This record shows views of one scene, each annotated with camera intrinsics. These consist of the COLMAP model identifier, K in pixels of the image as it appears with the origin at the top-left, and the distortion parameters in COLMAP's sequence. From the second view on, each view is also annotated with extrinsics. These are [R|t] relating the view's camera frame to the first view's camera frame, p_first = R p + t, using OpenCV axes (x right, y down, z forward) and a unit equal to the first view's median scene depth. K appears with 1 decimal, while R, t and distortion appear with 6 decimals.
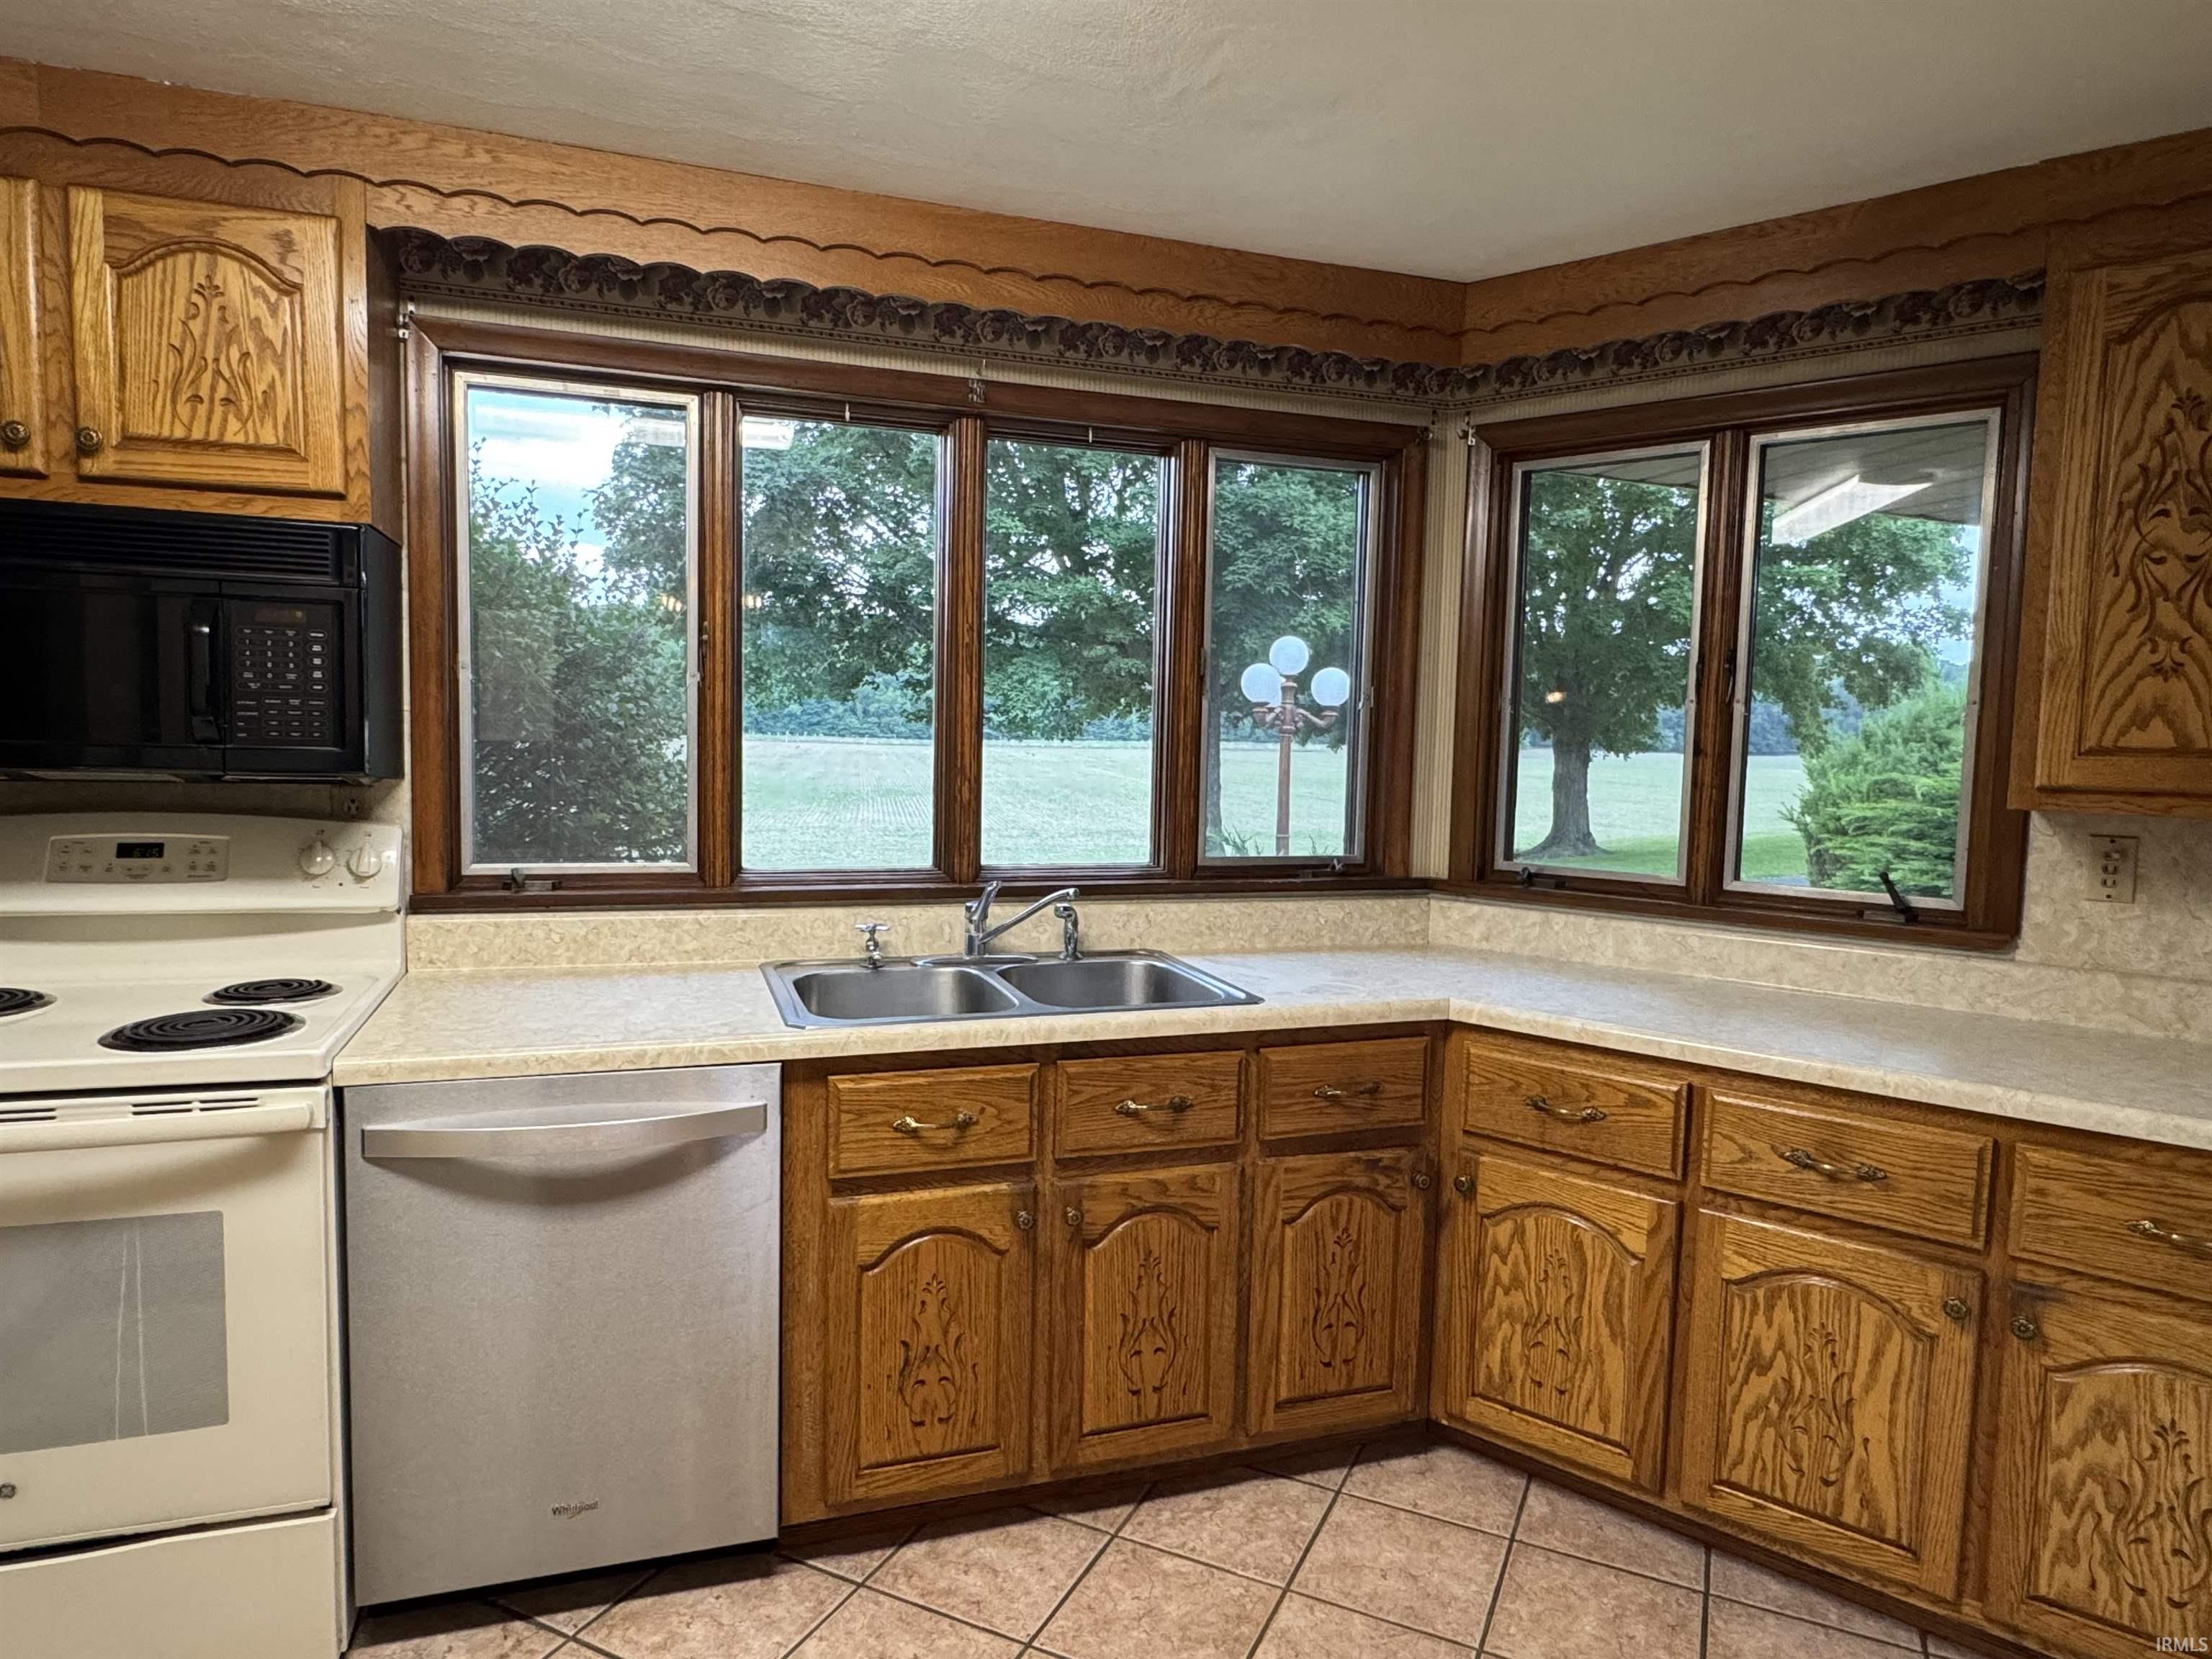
lens RADIAL K [[1320.0, 0, 1106.7], [0, 1320.0, 835.9], [0, 0, 1]] dist [-0.002334, -0.002513]
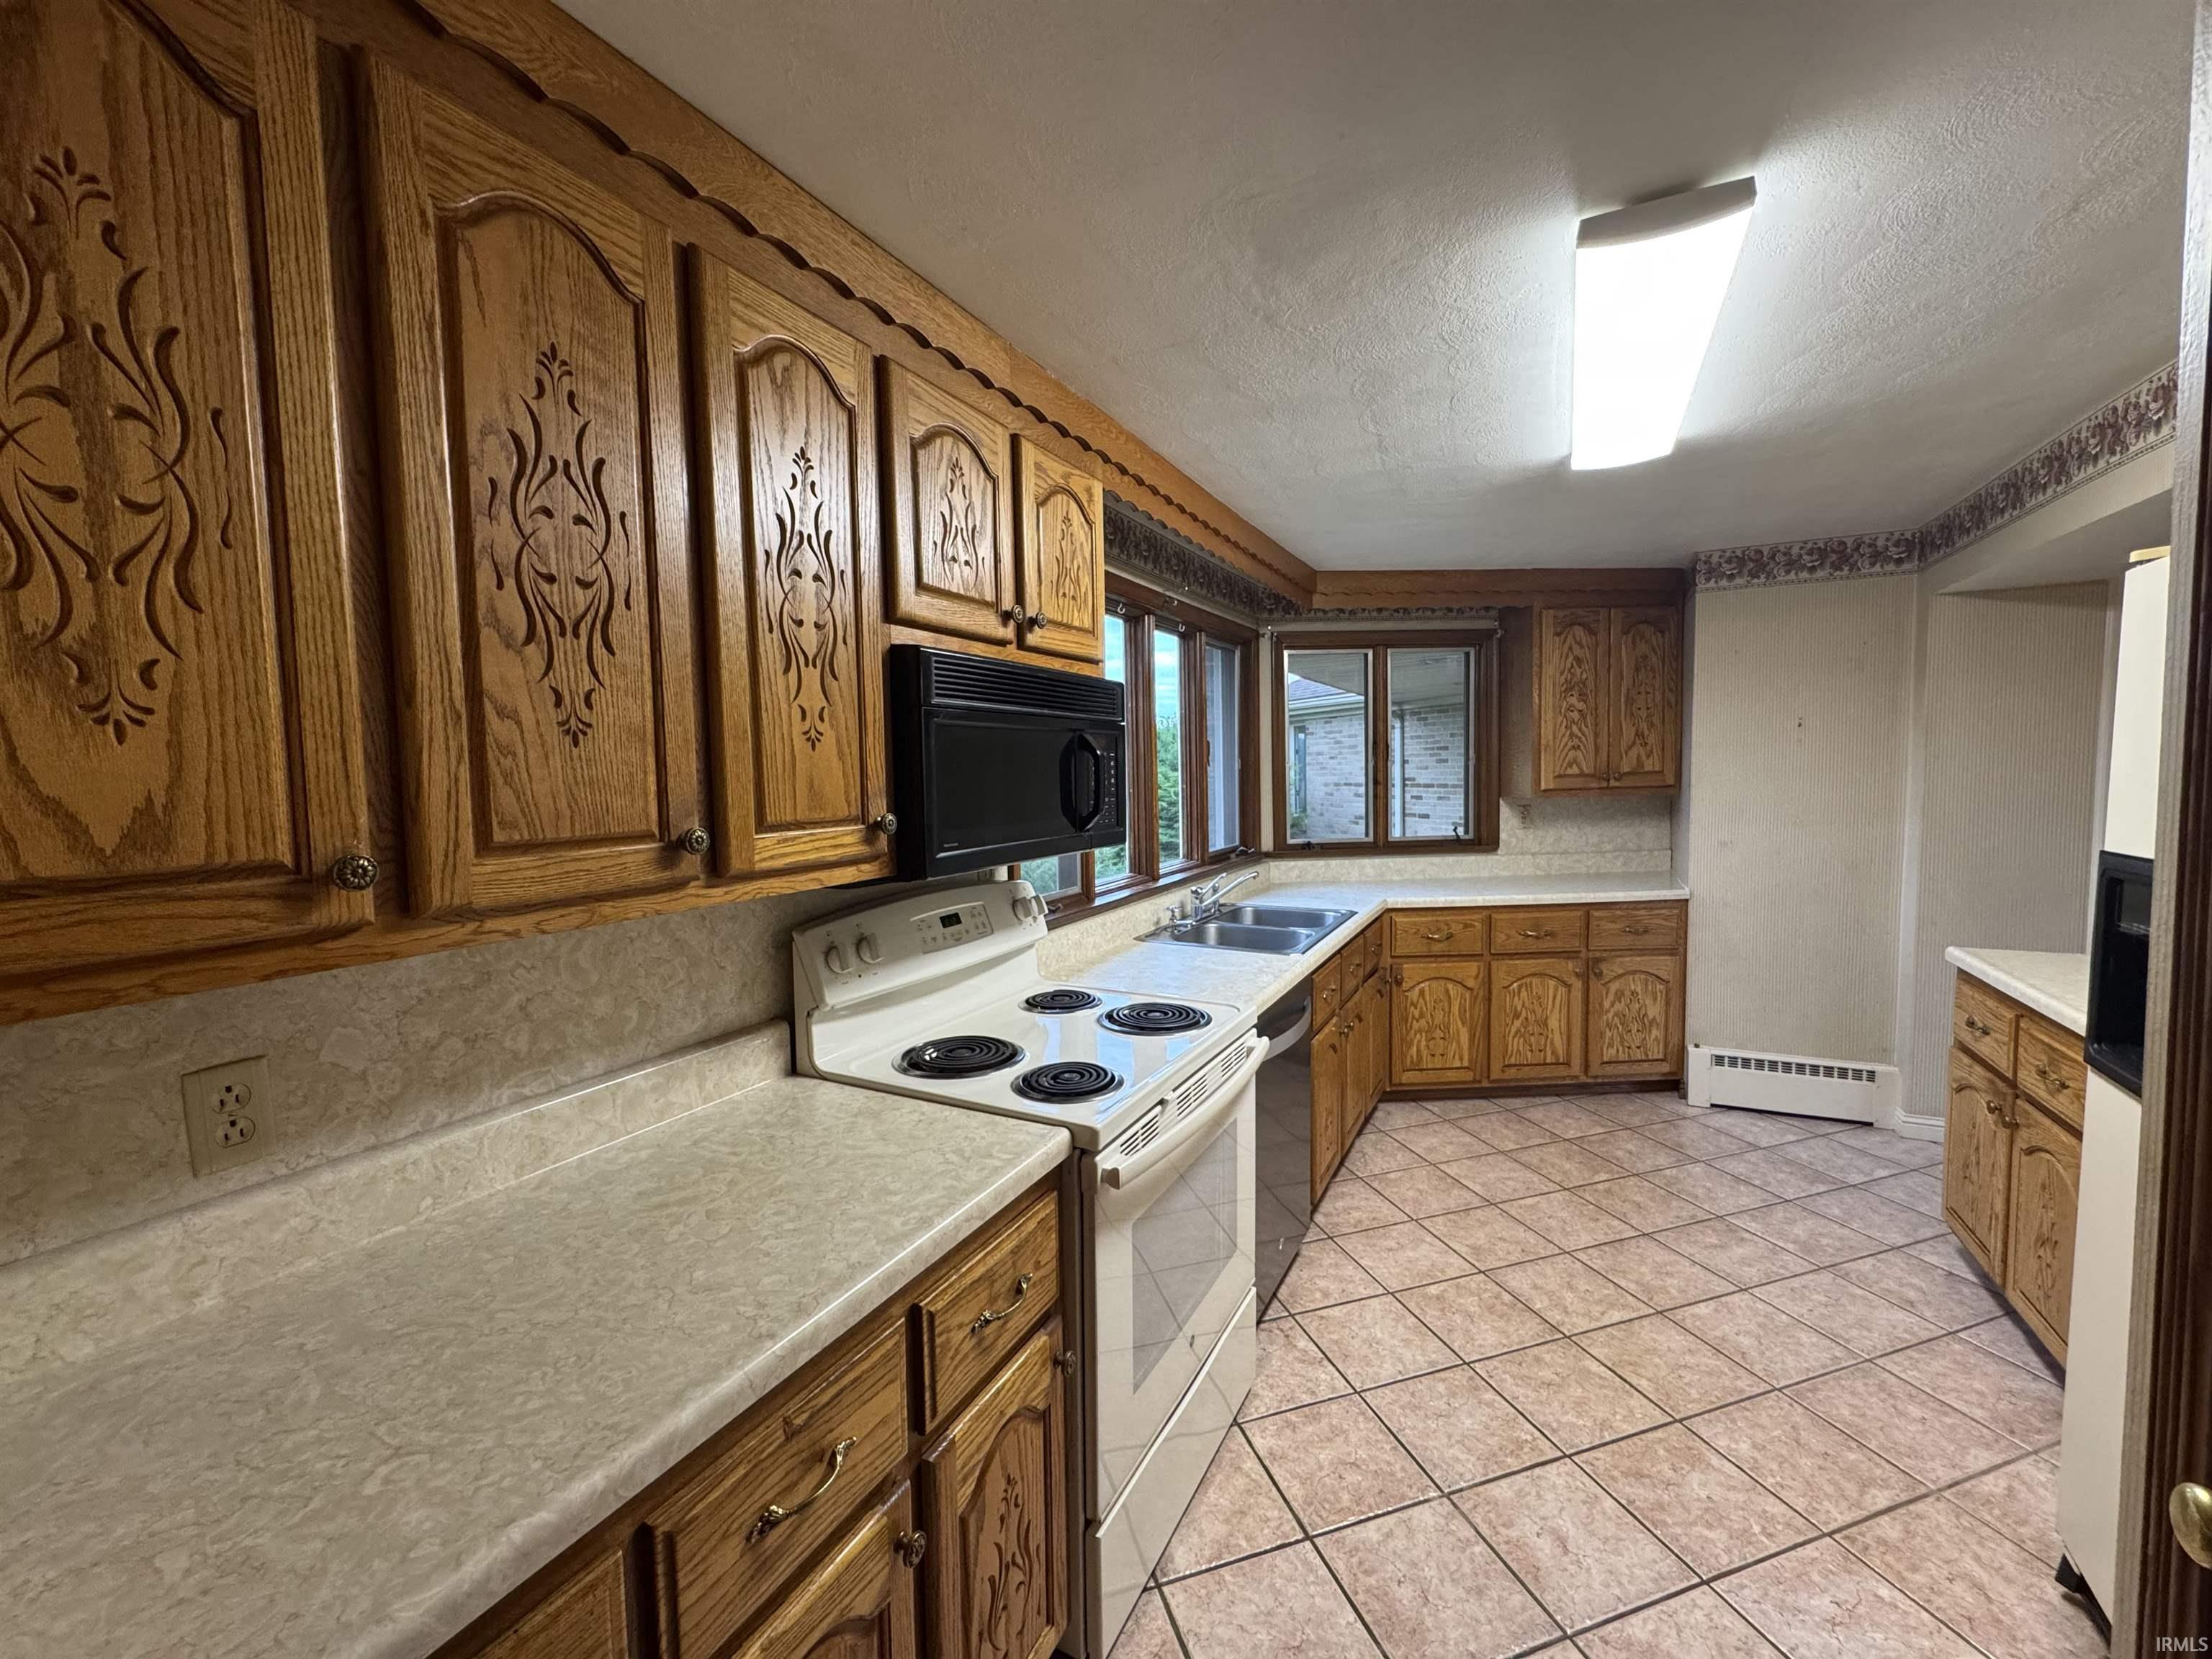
lens RADIAL K [[880.8, 0, 1106.0], [0, 880.8, 829.5], [0, 0, 1]] dist [-0.002200, -0.000135]
pose [[0.727883, -0.088102, 0.680018, -1.240878], [0.095053, 0.995101, 0.027180, -0.090592], [-0.679081, 0.044854, 0.732691, 0.253443]]
